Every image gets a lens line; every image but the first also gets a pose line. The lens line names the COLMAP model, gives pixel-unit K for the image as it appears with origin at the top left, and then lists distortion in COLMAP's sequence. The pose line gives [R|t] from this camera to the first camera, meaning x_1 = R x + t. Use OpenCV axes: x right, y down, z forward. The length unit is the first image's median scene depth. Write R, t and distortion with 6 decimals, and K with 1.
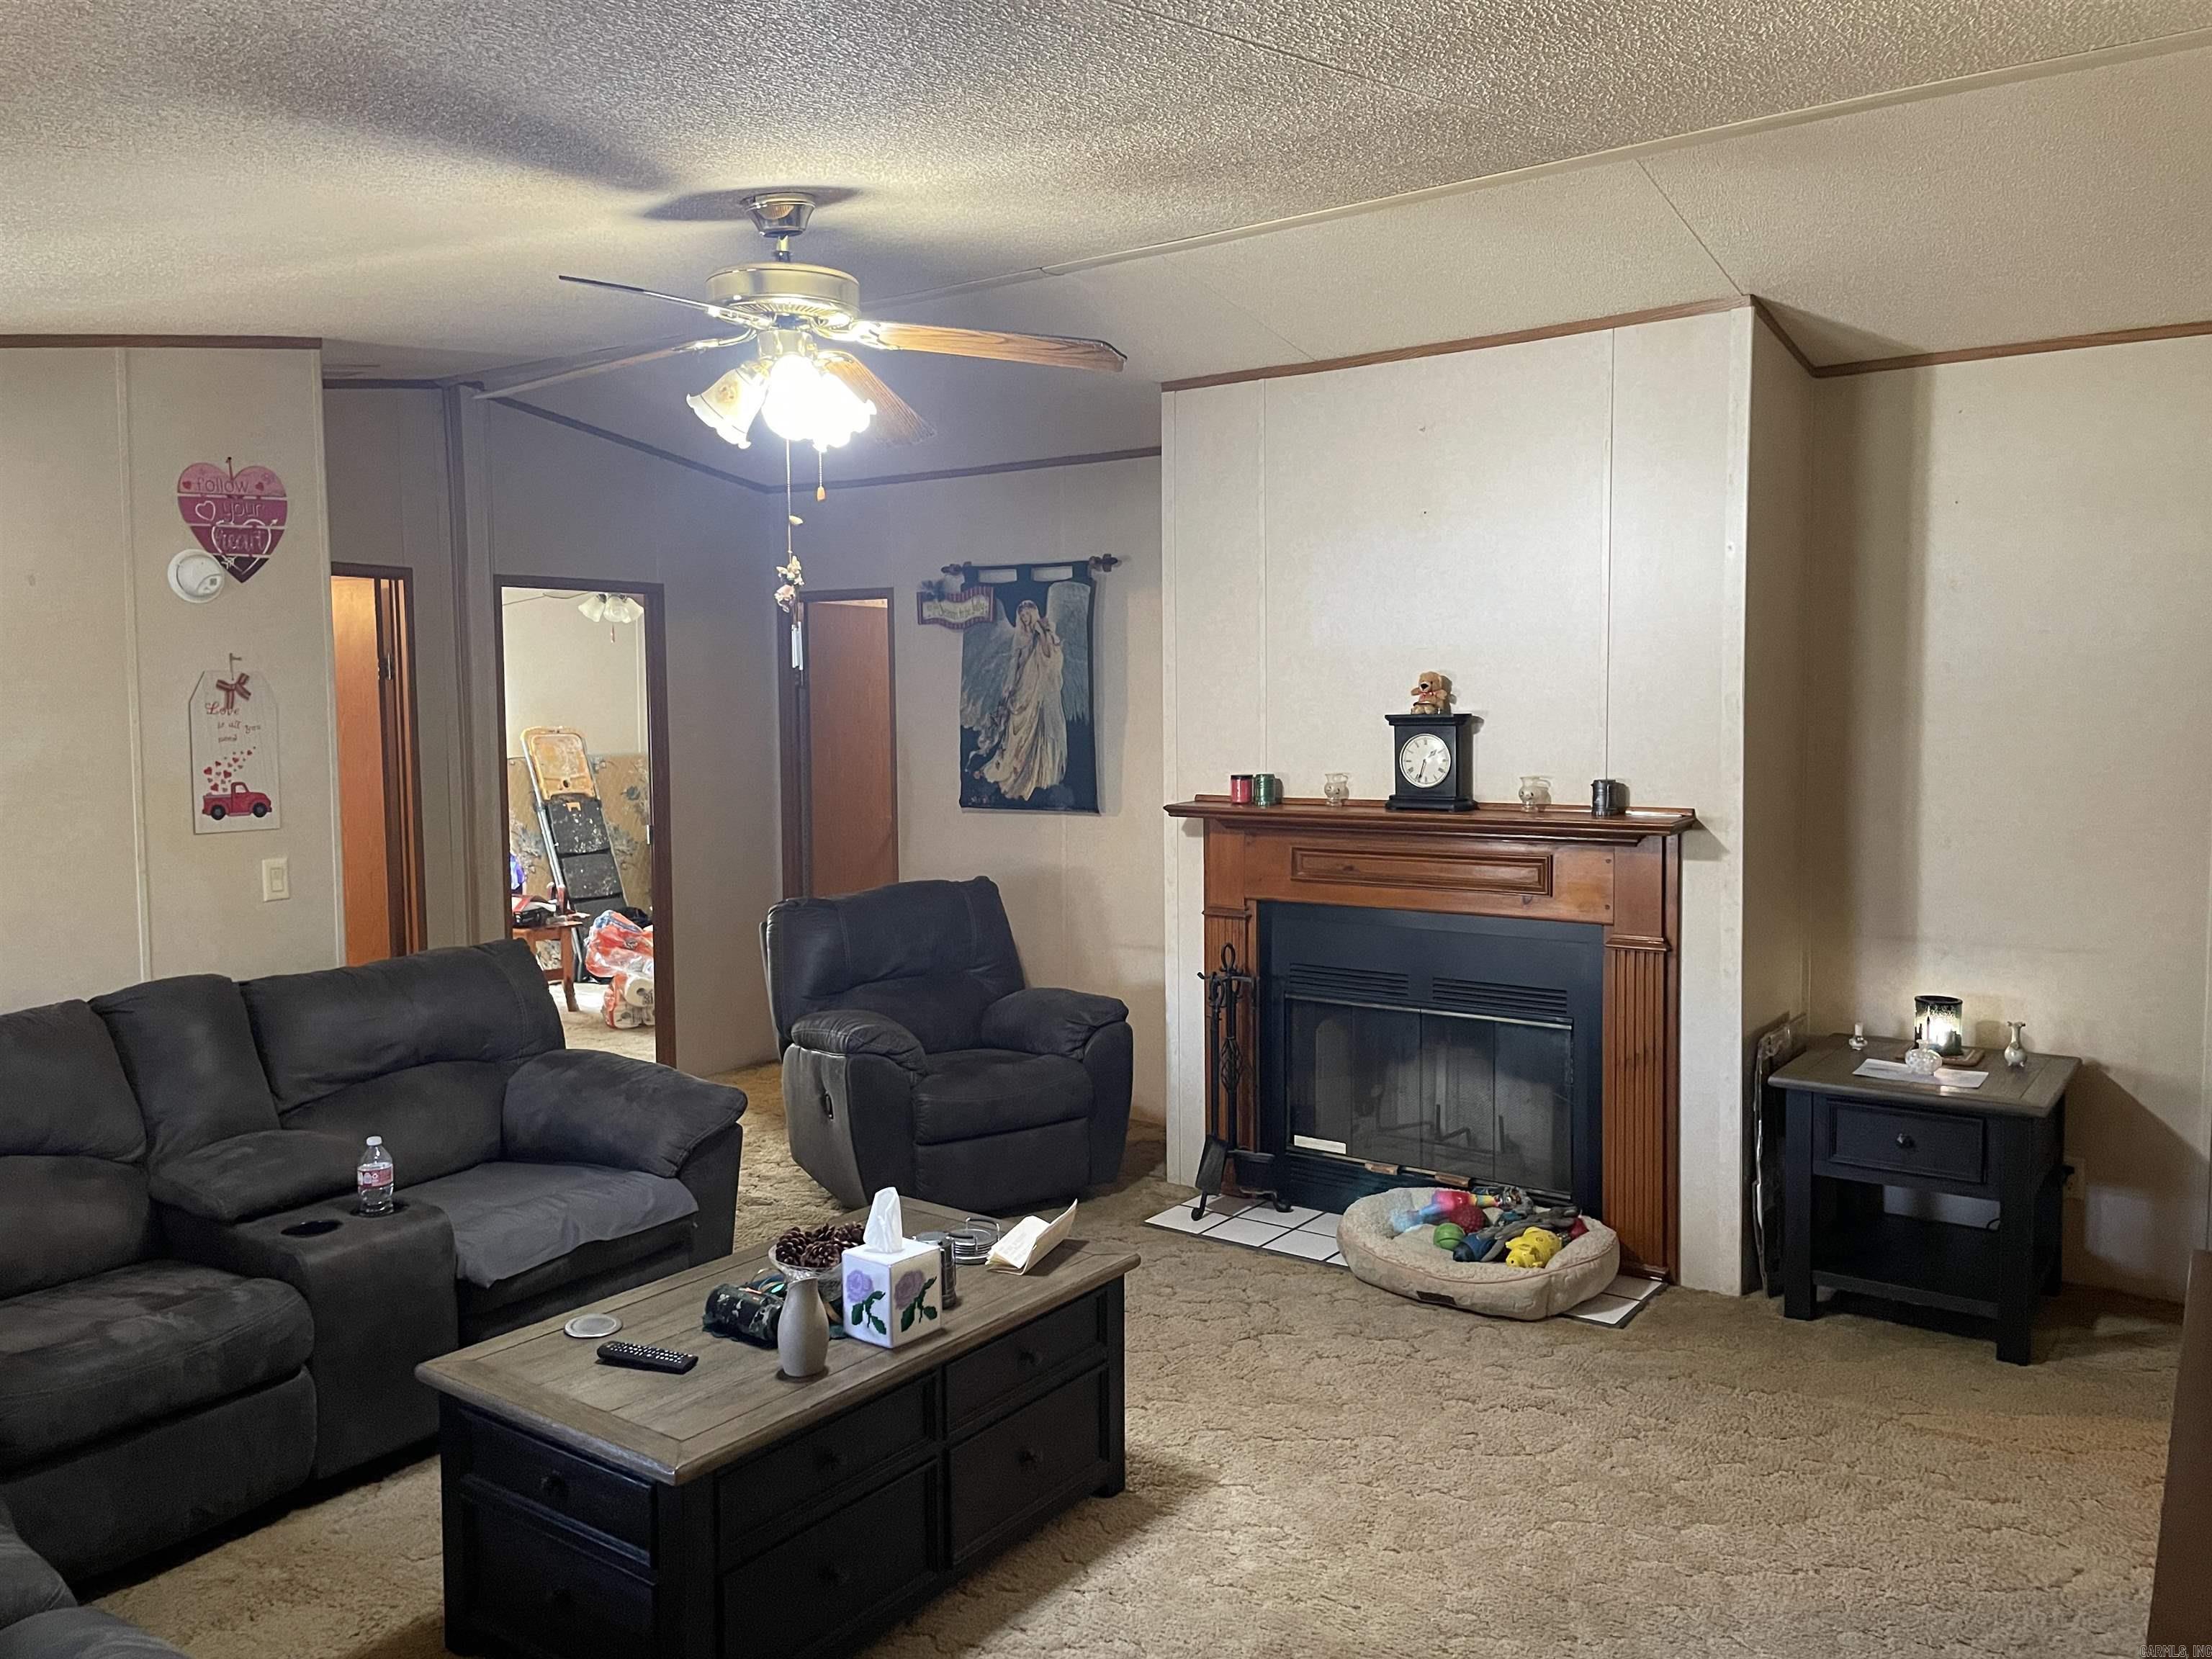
lens RADIAL K [[1649.2, 0, 1102.0], [0, 1649.2, 805.7], [0, 0, 1]] dist [0.092656, -0.129994]
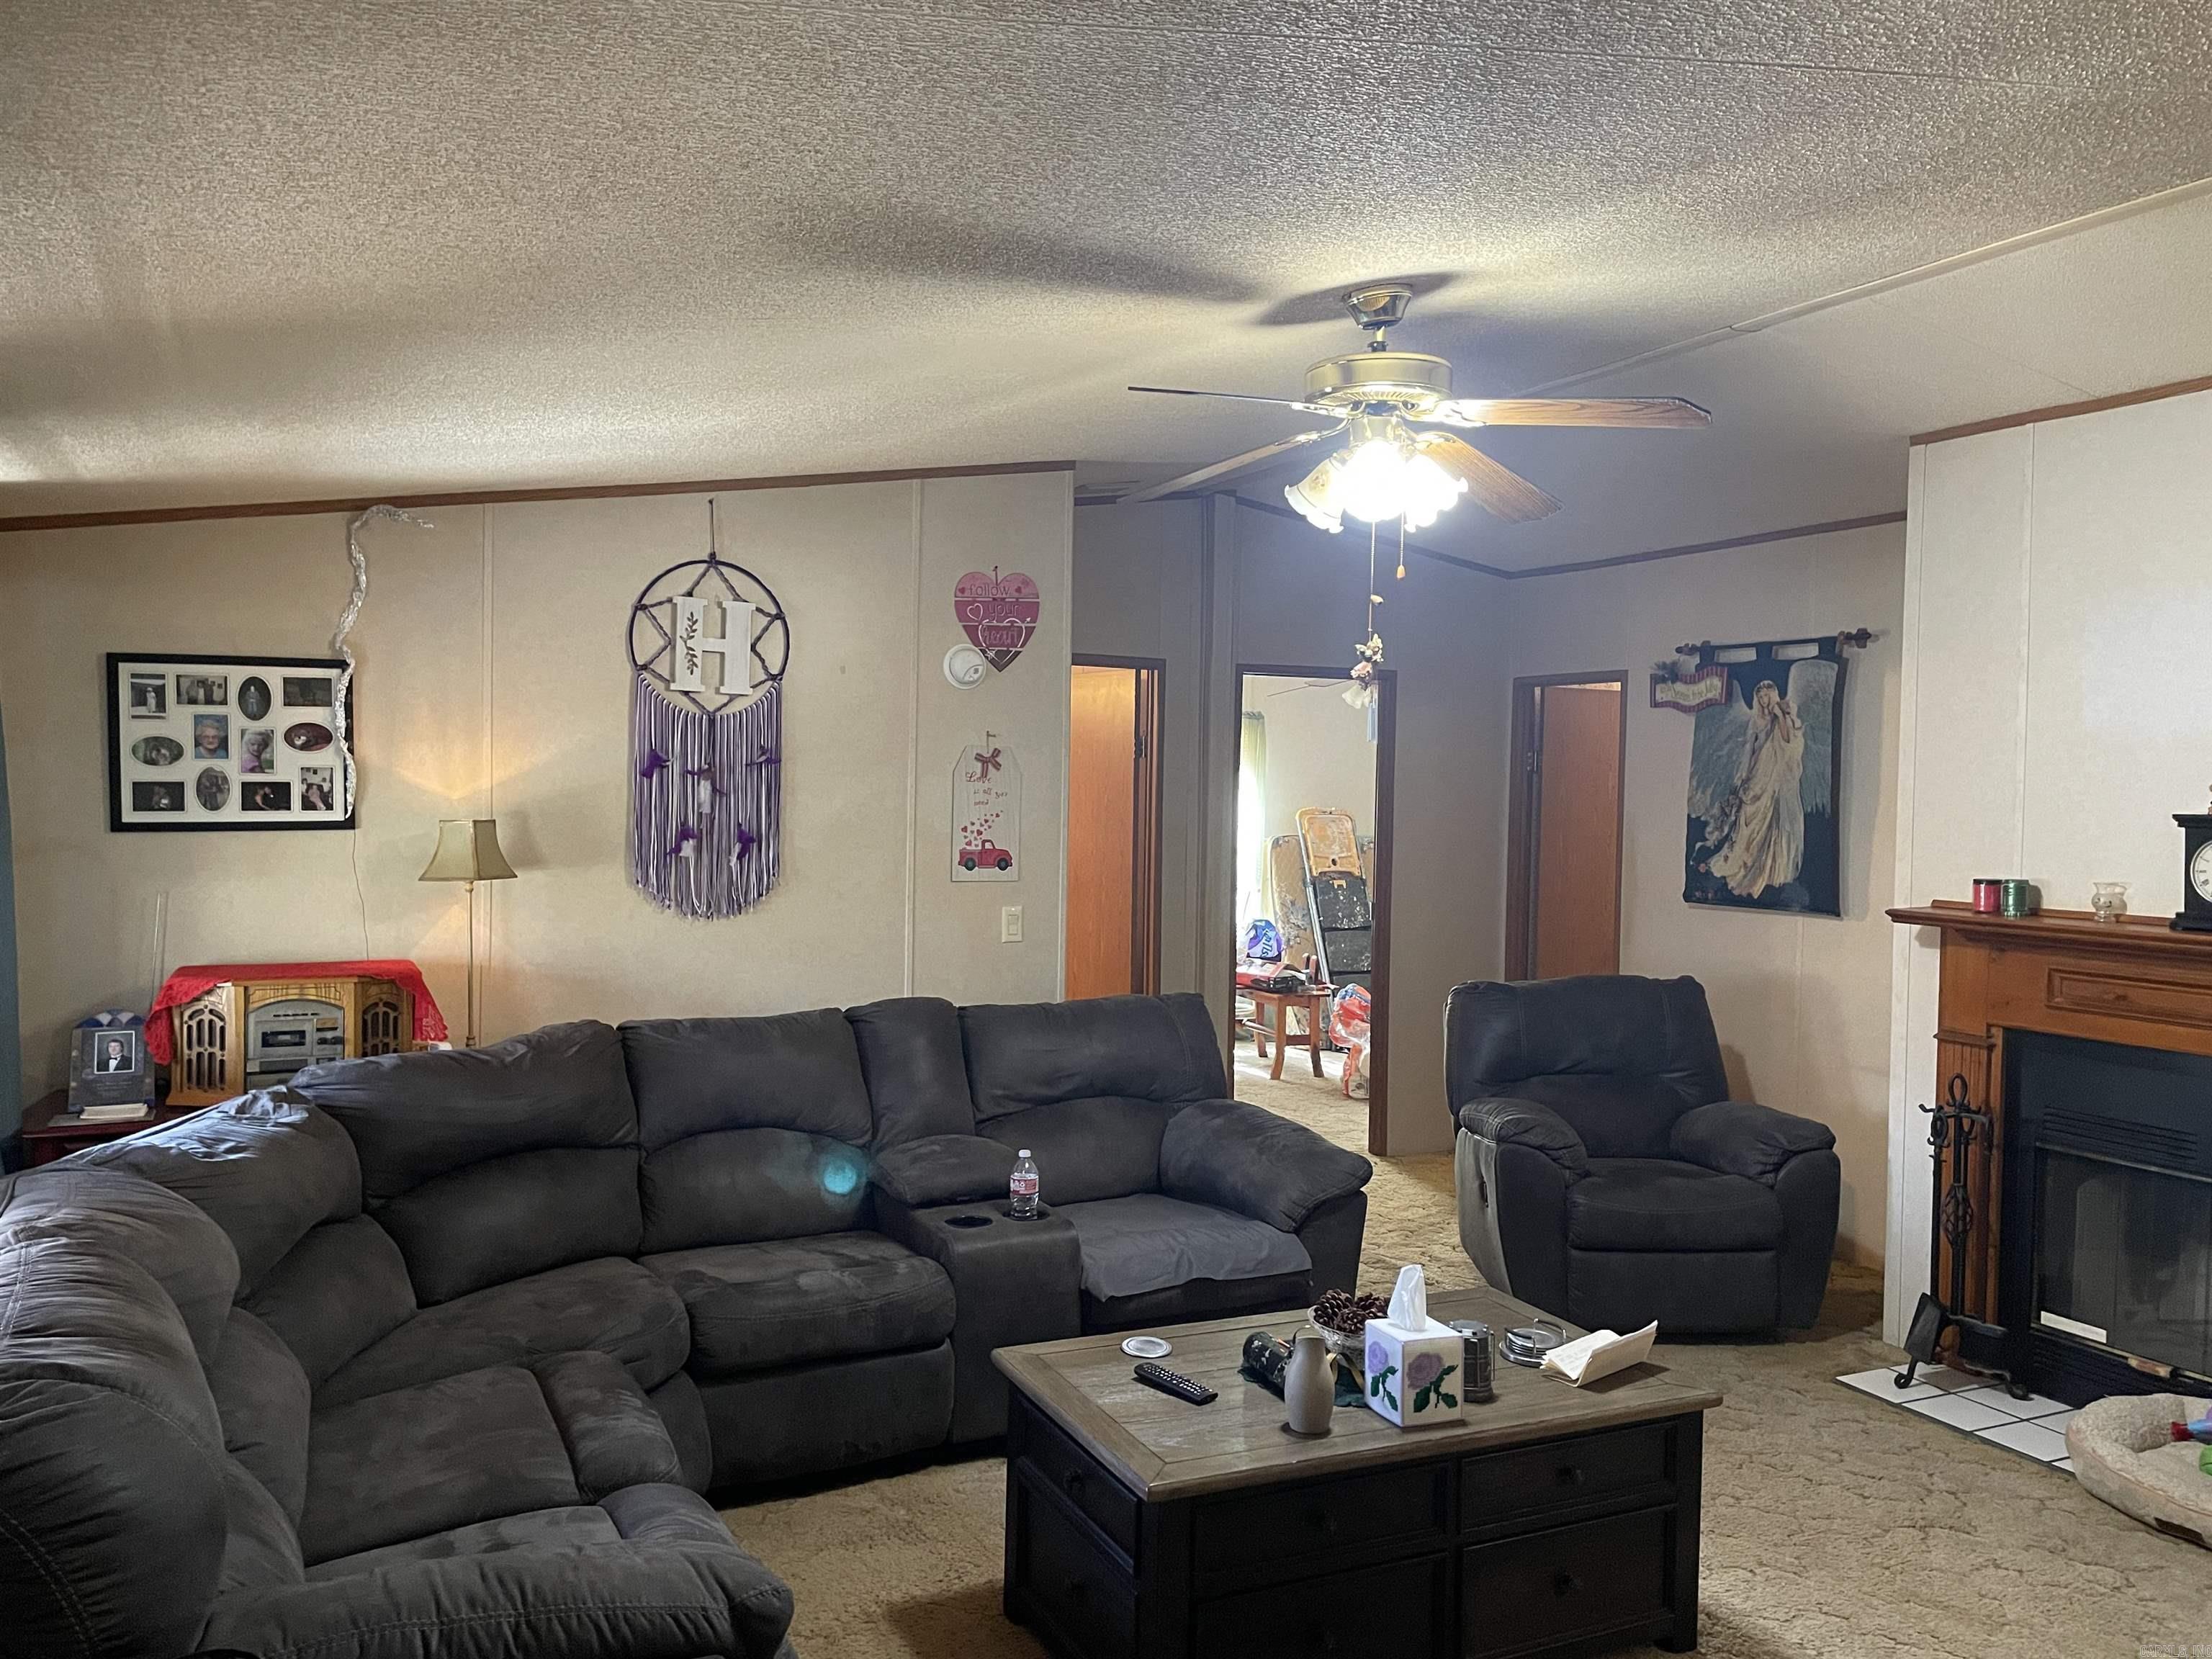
lens RADIAL K [[1651.6, 0, 1106.0], [0, 1651.6, 829.5], [0, 0, 1]] dist [0.092989, -0.130396]
pose [[0.876976, 0.036270, -0.479163, 0.116163], [-0.055784, 0.998090, -0.026547, 0.004995], [0.477285, 0.050011, 0.877324, 0.017464]]
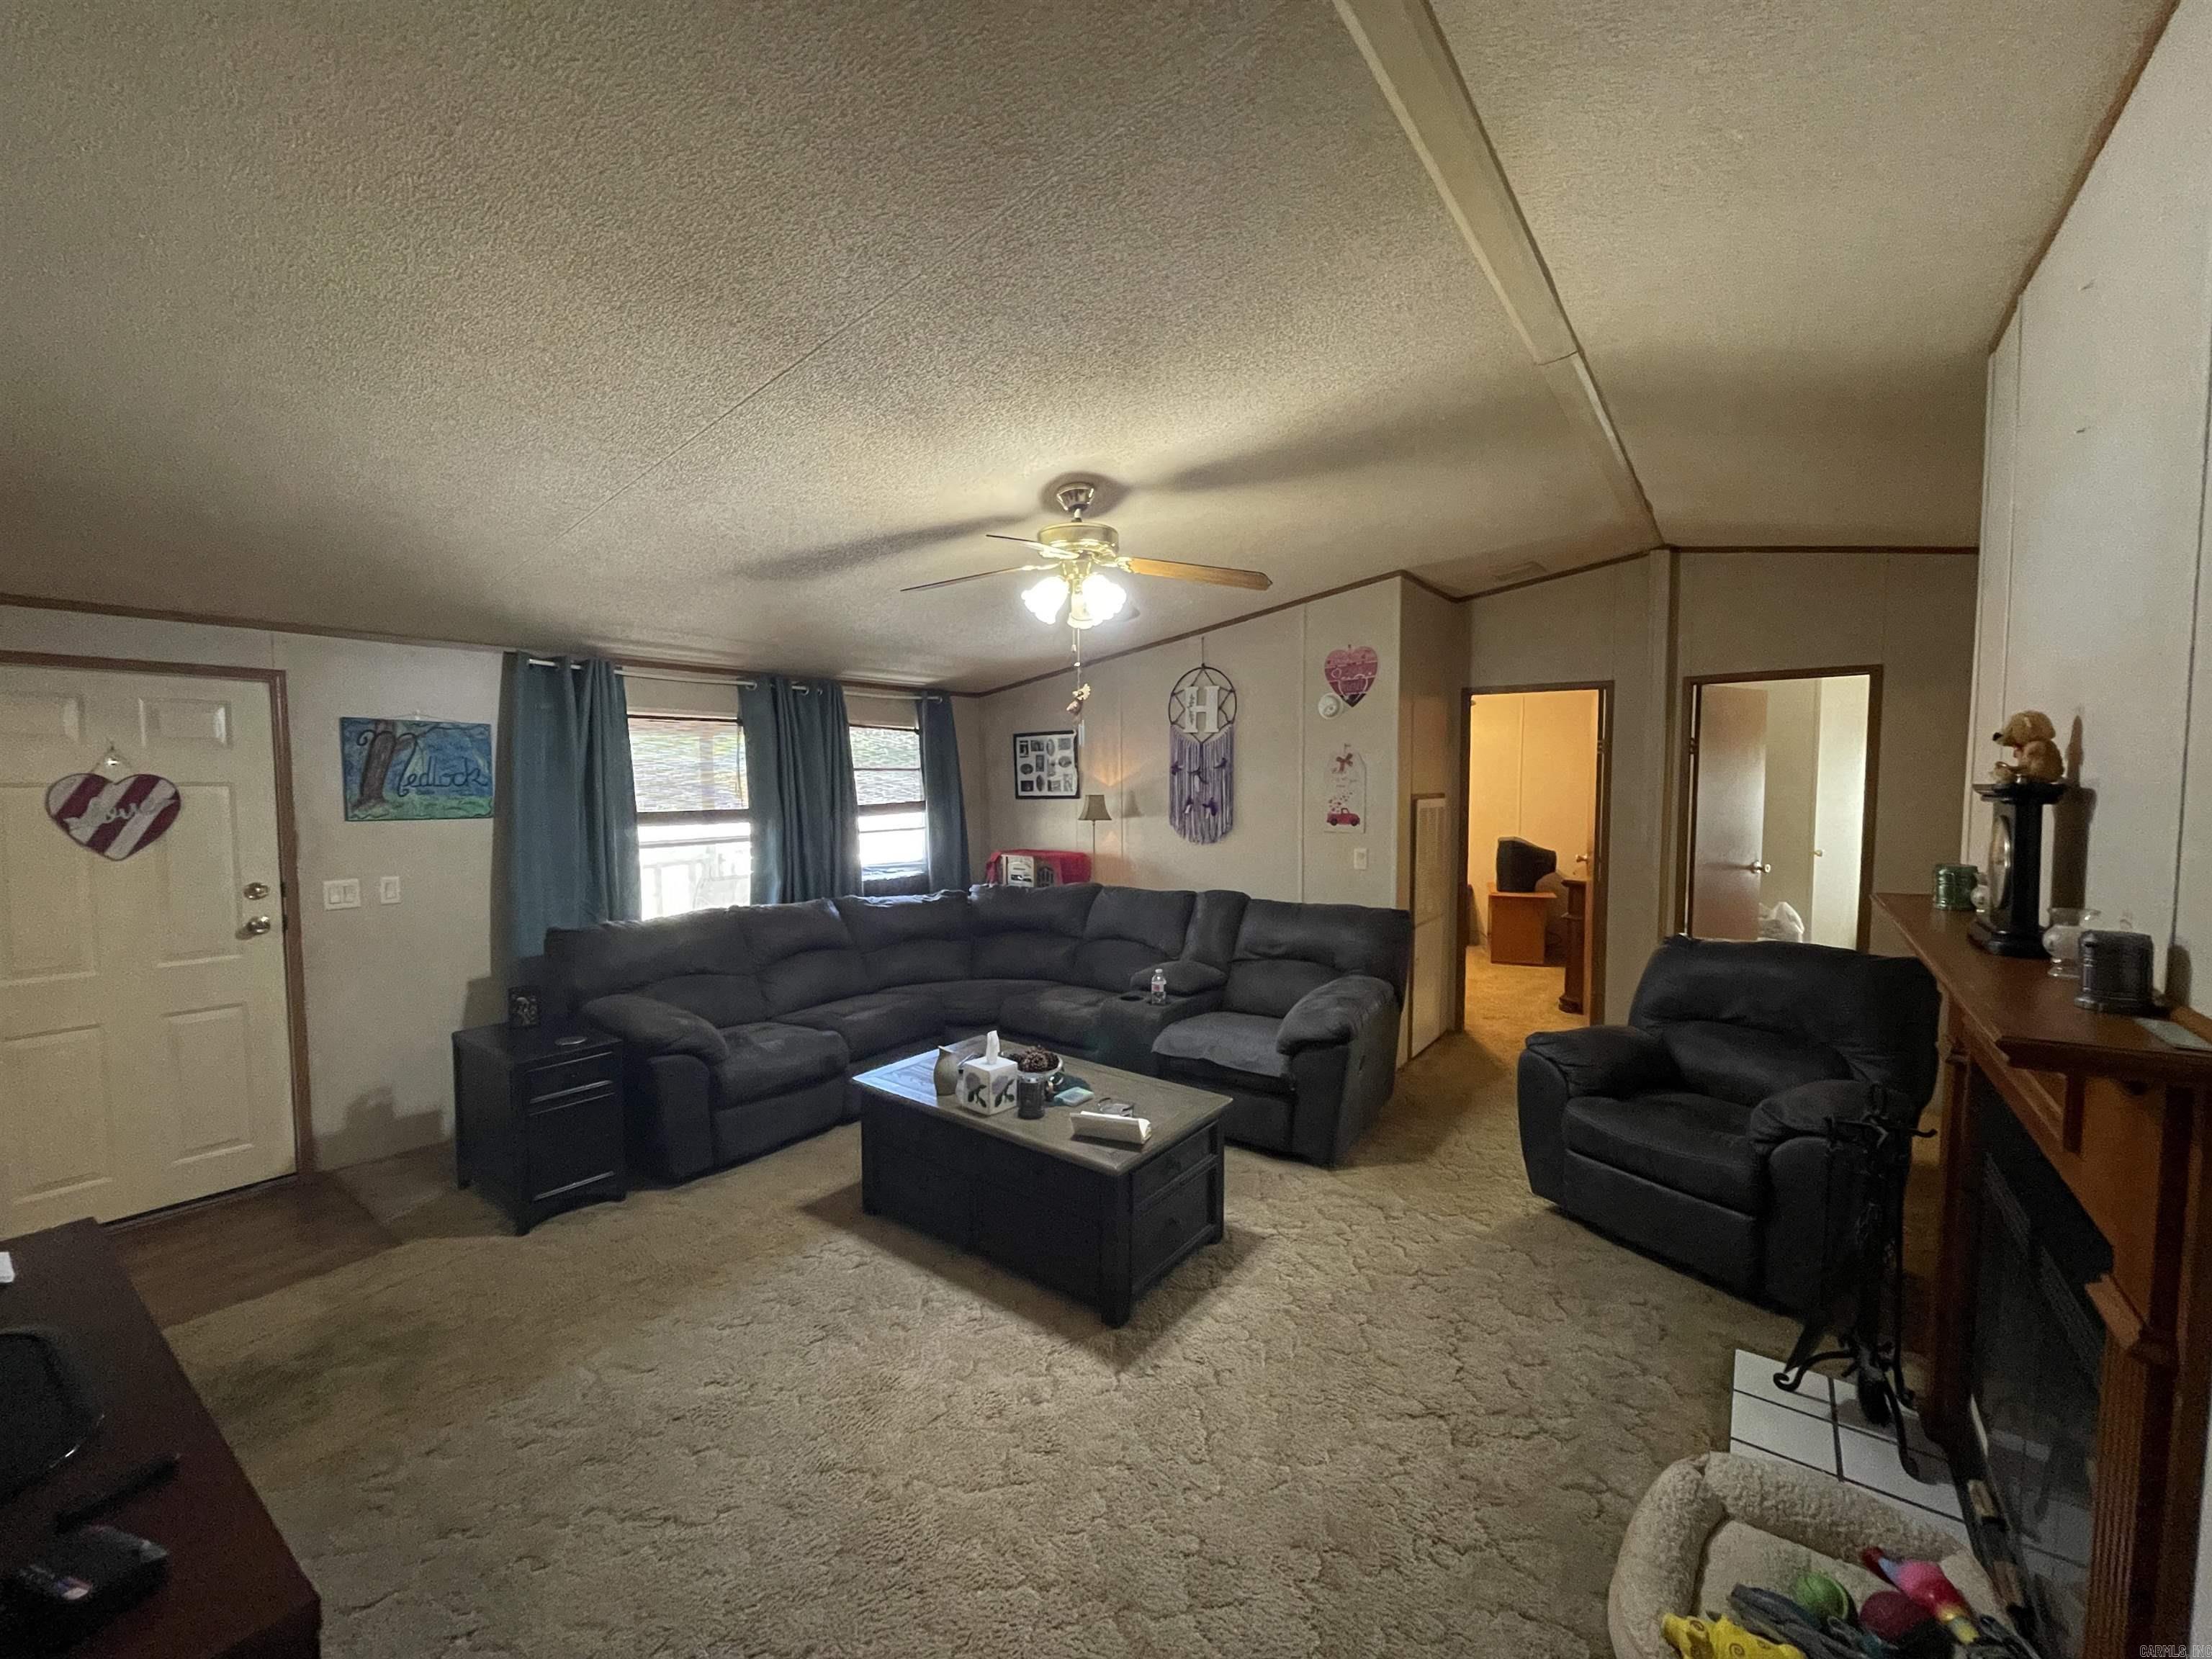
lens RADIAL K [[891.1, 0, 1106.0], [0, 891.1, 829.5], [0, 0, 1]] dist [-0.003085, -0.000166]
pose [[-0.016933, 0.068395, -0.997515, 0.552229], [-0.061373, 0.995705, 0.069312, -0.044658], [0.997971, 0.062394, -0.012663, 0.736793]]
